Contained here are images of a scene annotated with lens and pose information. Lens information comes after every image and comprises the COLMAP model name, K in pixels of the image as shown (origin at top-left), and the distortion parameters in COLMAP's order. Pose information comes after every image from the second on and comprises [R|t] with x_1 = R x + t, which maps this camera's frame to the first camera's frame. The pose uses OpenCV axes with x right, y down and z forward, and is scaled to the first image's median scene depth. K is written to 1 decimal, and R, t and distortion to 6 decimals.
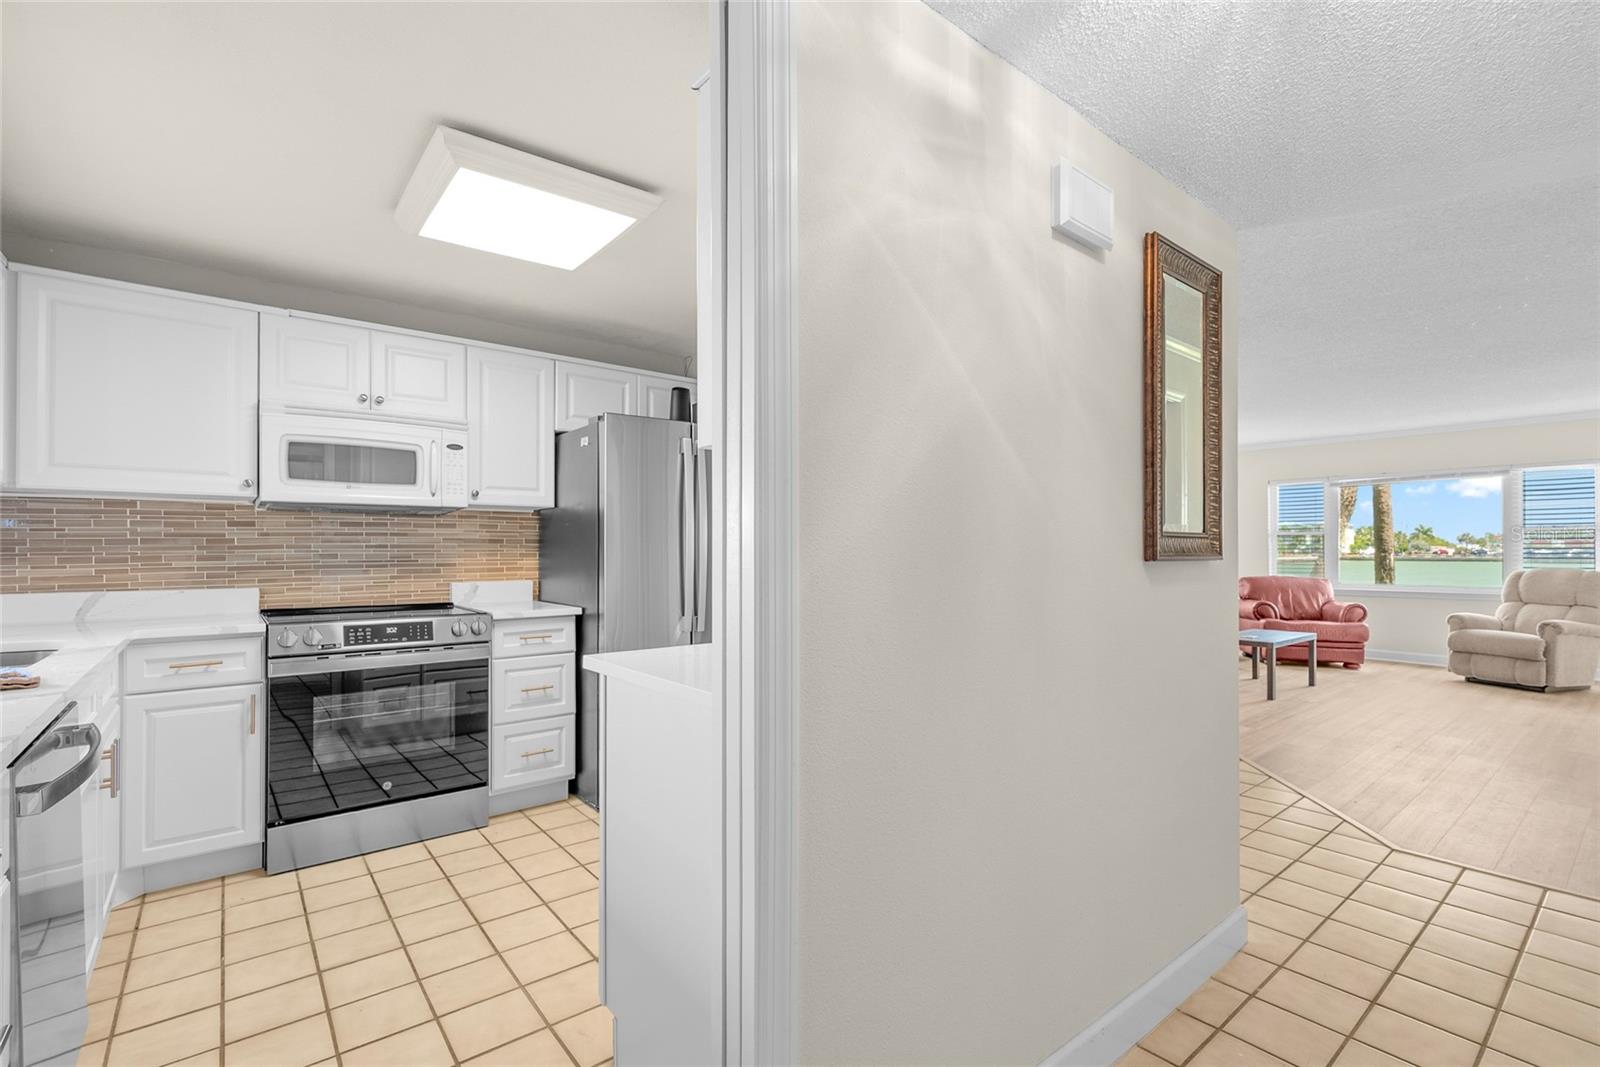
lens RADIAL K [[717.6, 0, 806.6], [0, 717.6, 545.9], [0, 0, 1]] dist [-0.001096, 0.000280]
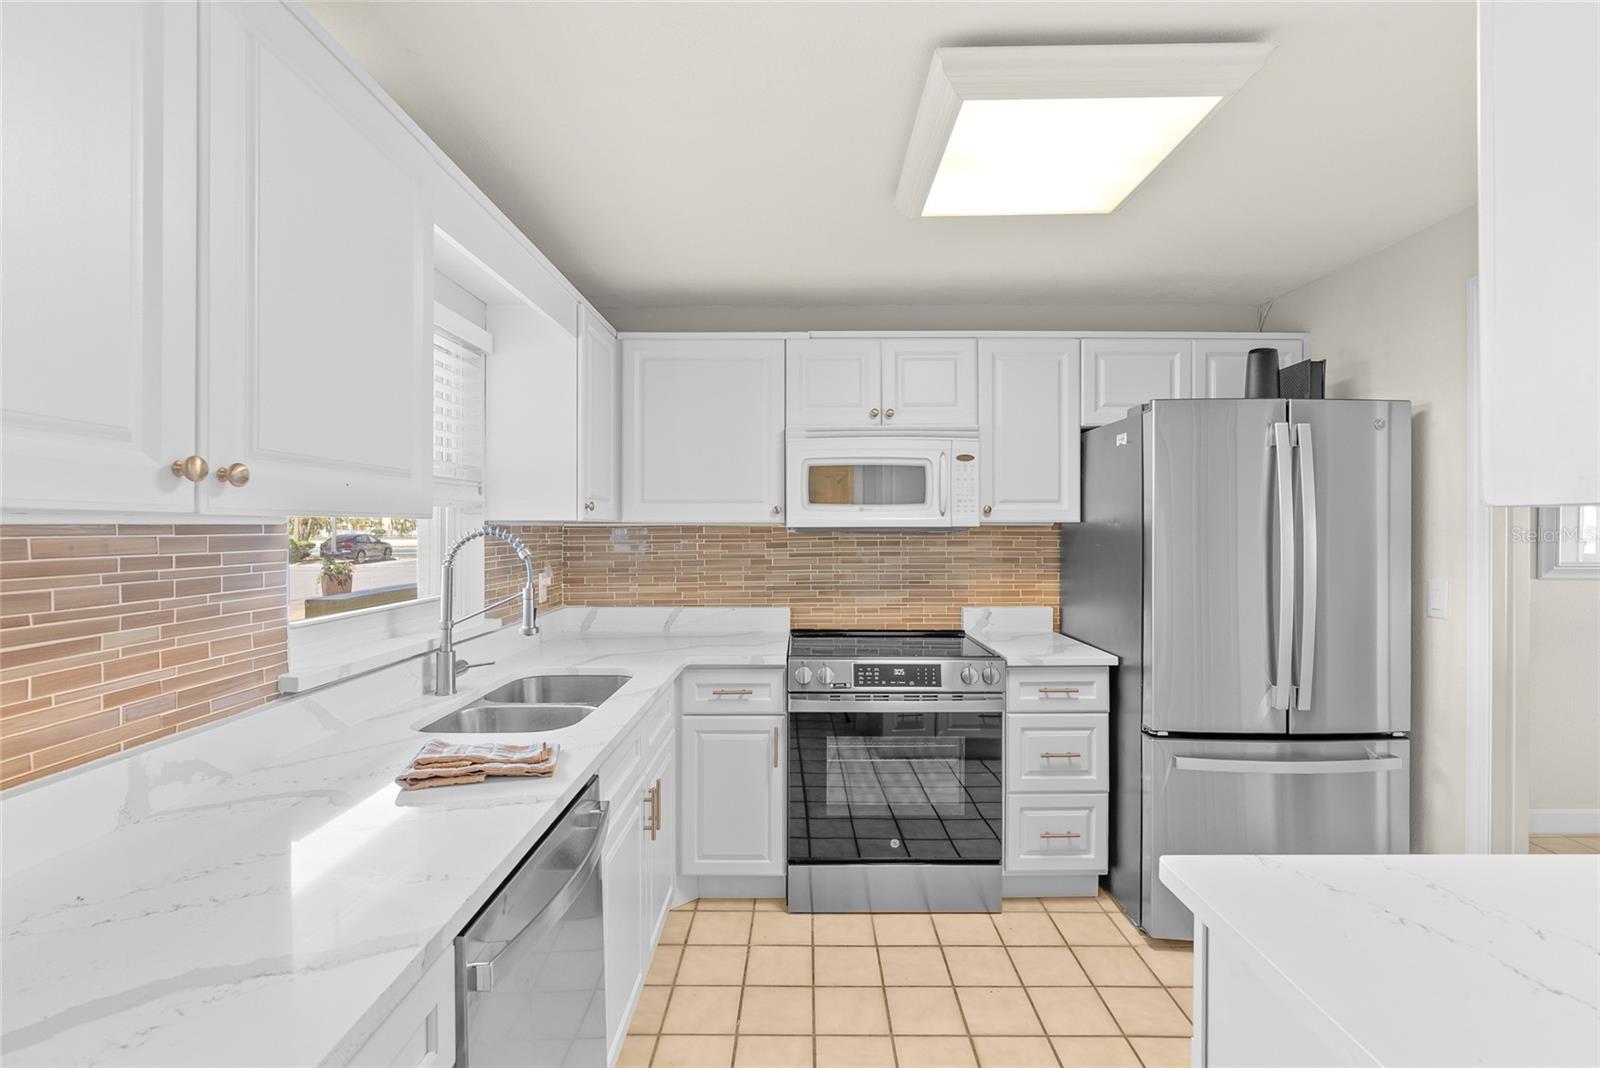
lens RADIAL K [[728.3, 0, 798.1], [0, 728.3, 526.1], [0, 0, 1]] dist [-0.011475, -0.000055]
pose [[0.770480, -0.000695, -0.637464, -0.091527], [0.001374, 0.999999, 0.000570, -0.059905], [0.637463, -0.001315, 0.770480, 0.207518]]
